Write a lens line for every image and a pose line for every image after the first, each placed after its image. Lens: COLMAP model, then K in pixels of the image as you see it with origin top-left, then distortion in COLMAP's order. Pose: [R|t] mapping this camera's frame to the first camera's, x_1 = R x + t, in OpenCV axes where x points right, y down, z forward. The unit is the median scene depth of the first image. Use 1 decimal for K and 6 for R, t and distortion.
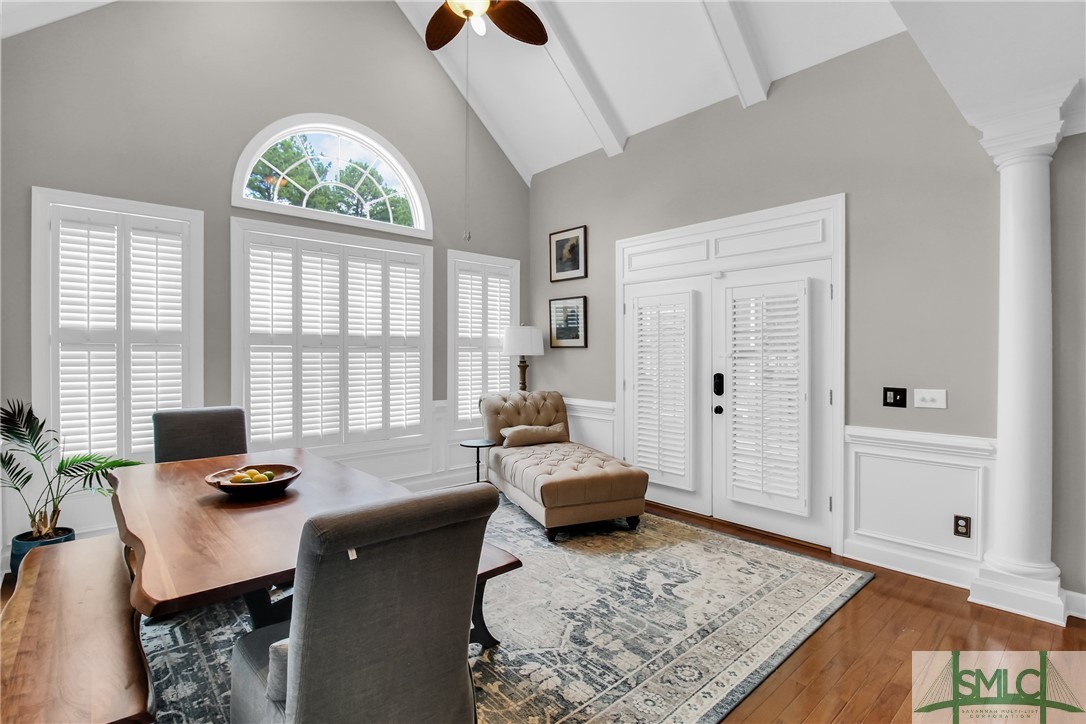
lens RADIAL K [[509.4, 0, 541.3], [0, 509.4, 360.2], [0, 0, 1]] dist [-0.011166, -0.004819]
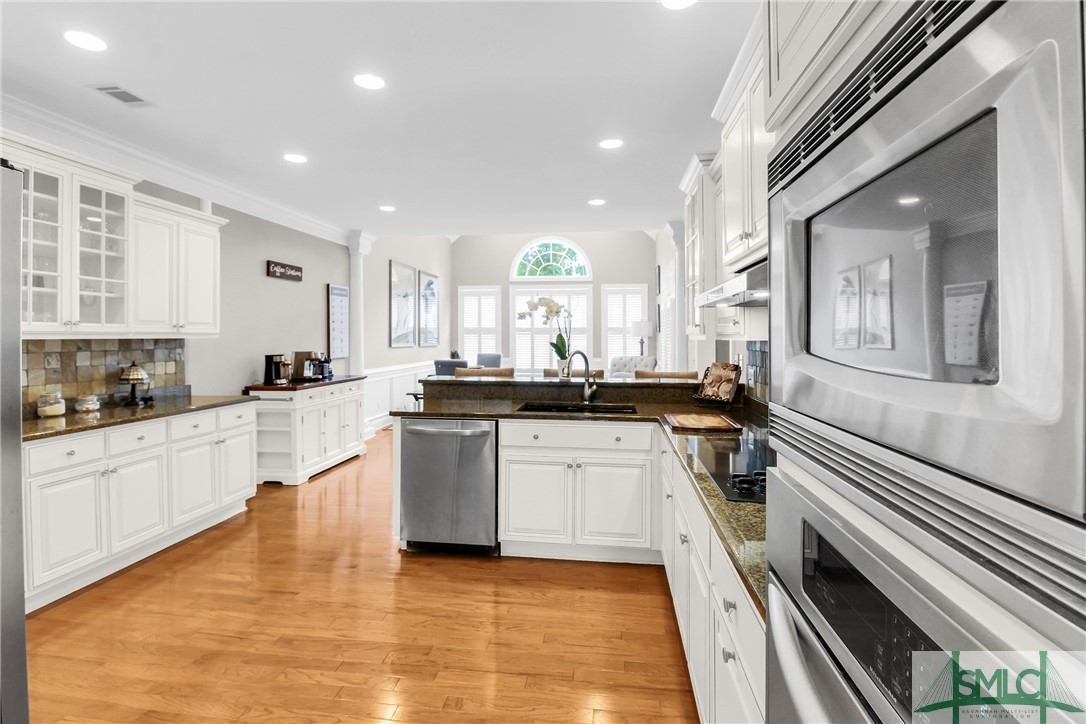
lens RADIAL K [[509.4, 0, 552.9], [0, 509.4, 339.3], [0, 0, 1]] dist [-0.011166, -0.004819]
pose [[0.672200, 0.004144, -0.740358, 1.514753], [-0.007909, 0.999967, -0.001584, 0.008847], [0.740327, 0.006920, 0.672211, -0.645399]]
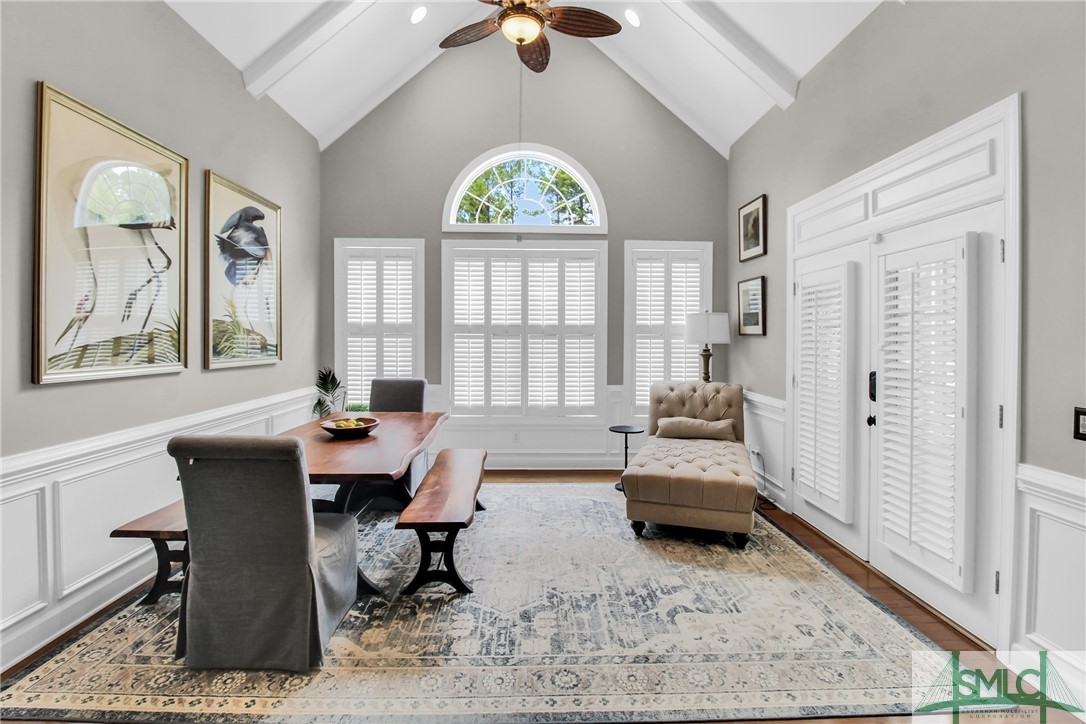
lens RADIAL K [[509.4, 0, 545.9], [0, 509.4, 346.1], [0, 0, 1]] dist [-0.011166, -0.004819]
pose [[0.765025, 0.015357, -0.643817, 0.464960], [-0.012689, 0.999881, 0.008772, -0.011833], [0.643876, 0.001458, 0.765129, 0.128033]]
